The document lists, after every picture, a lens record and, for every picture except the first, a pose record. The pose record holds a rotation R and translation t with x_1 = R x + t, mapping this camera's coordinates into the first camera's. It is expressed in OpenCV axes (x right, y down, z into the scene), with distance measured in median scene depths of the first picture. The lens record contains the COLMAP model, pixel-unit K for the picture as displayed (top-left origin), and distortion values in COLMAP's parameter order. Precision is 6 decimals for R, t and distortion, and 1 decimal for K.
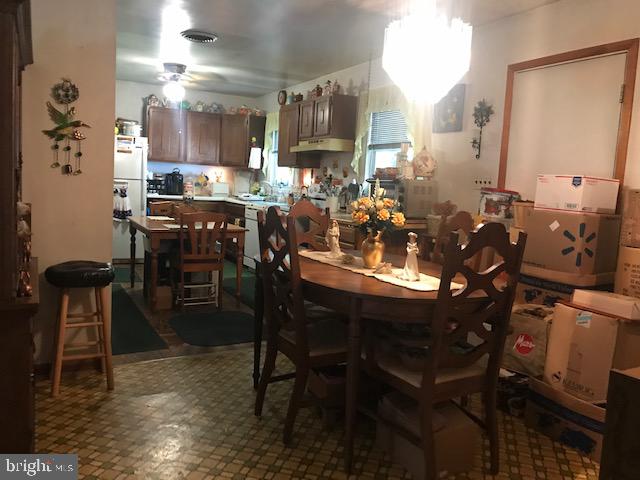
lens RADIAL K [[535.3, 0, 321.0], [0, 535.3, 234.2], [0, 0, 1]] dist [0.049983, -0.066756]
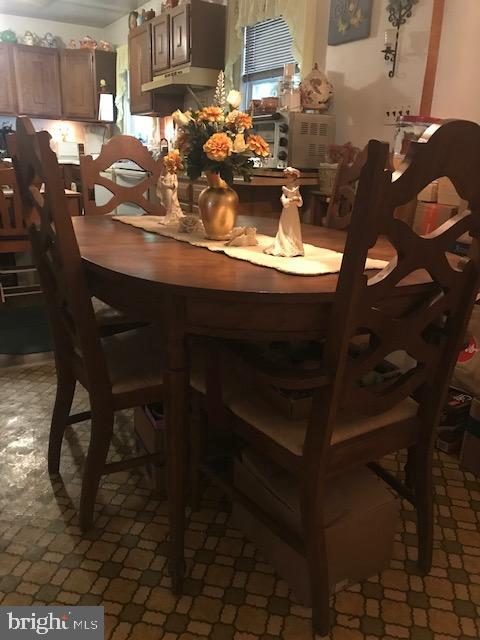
lens RADIAL K [[535.3, 0, 237.2], [0, 535.3, 322.5], [0, 0, 1]] dist [0.049983, -0.066756]
pose [[0.998635, -0.033253, 0.040282, 0.051119], [0.024387, 0.978789, 0.203413, 0.022296], [-0.046192, -0.202152, 0.978264, 0.250853]]
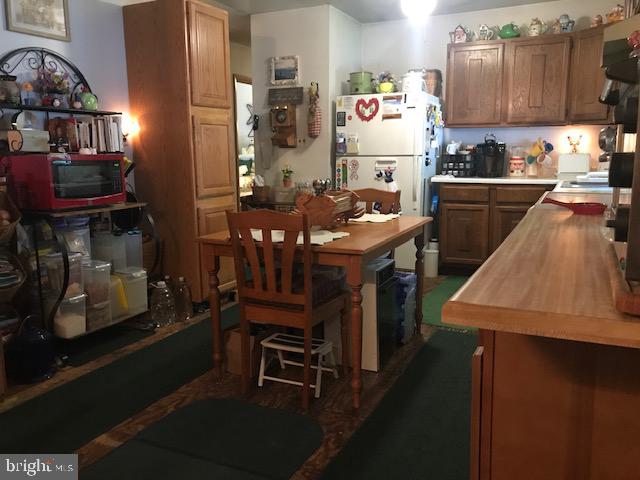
lens RADIAL K [[535.3, 0, 320.6], [0, 535.3, 241.4], [0, 0, 1]] dist [0.049983, -0.066756]
pose [[0.593882, 0.072133, -0.801312, 0.234178], [-0.040193, 0.997389, 0.059995, -0.046845], [0.803548, -0.003423, 0.595230, 0.798980]]
